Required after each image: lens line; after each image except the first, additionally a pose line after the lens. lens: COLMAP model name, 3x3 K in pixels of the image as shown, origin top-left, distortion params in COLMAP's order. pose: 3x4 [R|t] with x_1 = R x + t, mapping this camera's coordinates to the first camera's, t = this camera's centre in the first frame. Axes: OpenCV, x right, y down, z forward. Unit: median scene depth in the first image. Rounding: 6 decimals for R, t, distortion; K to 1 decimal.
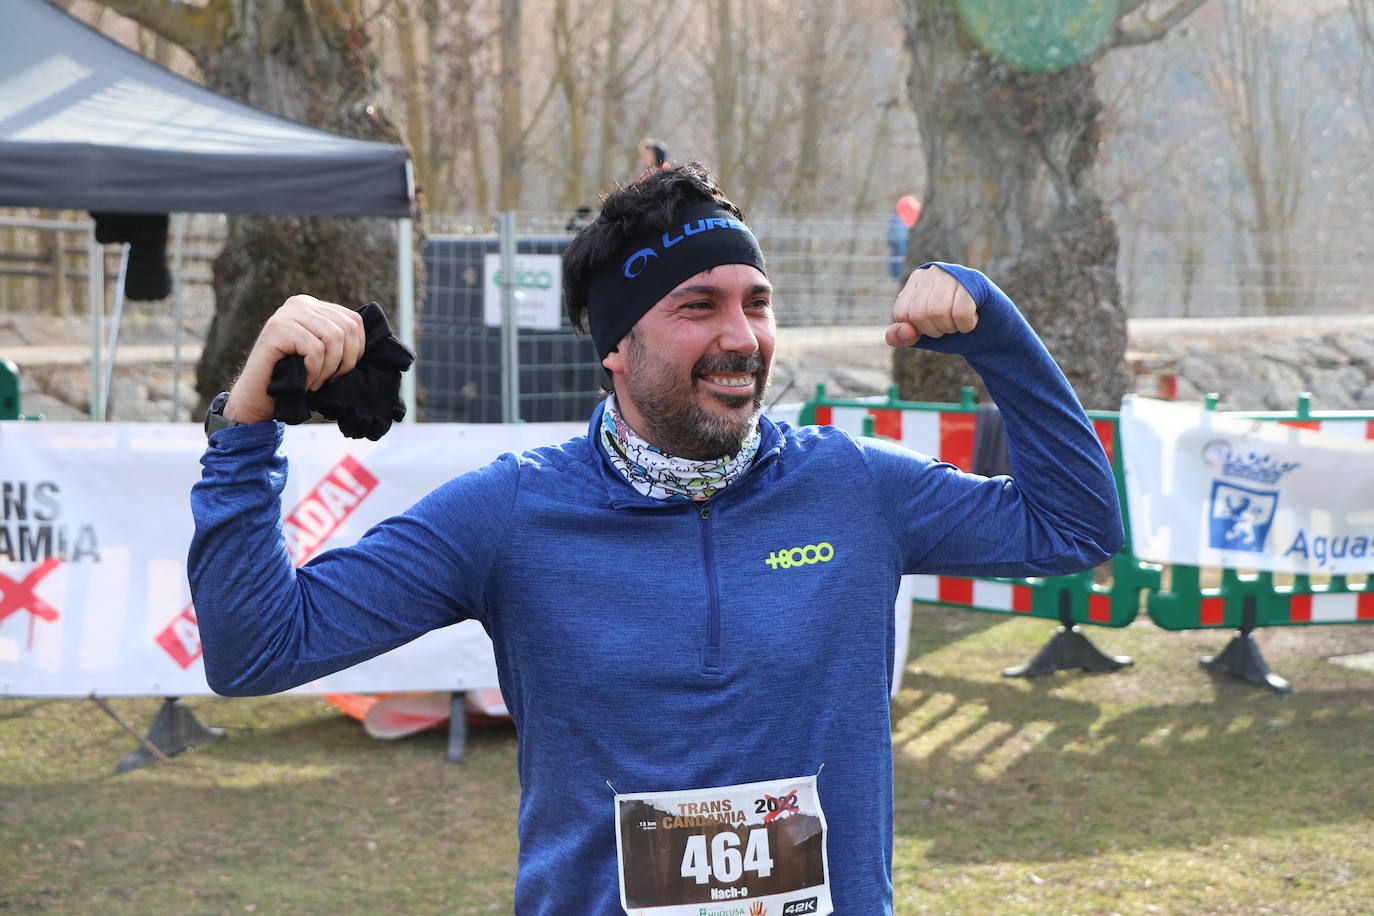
lens RADIAL K [[2586.6, 0, 687.0], [0, 2586.6, 458.0], [0, 0, 1]] dist [0.146851, 0.641093]
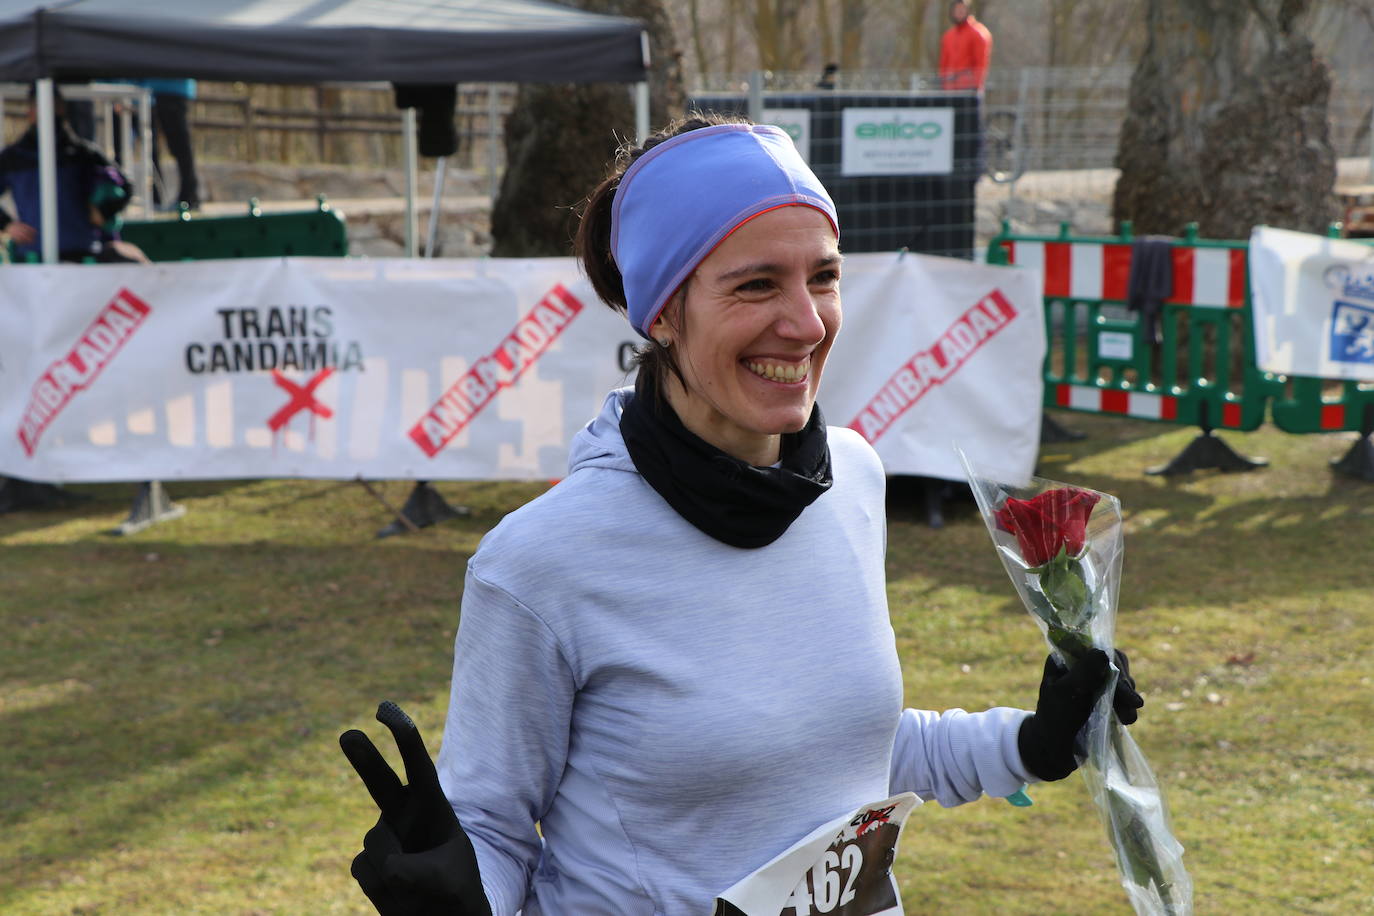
lens RADIAL K [[2586.6, 0, 687.0], [0, 2586.6, 458.0], [0, 0, 1]] dist [0.146851, 0.641093]
pose [[0.985610, 0.004031, -0.168985, 0.116652], [0.005962, 0.998264, 0.058587, 0.008377], [0.168928, -0.058752, 0.983876, -0.163264]]
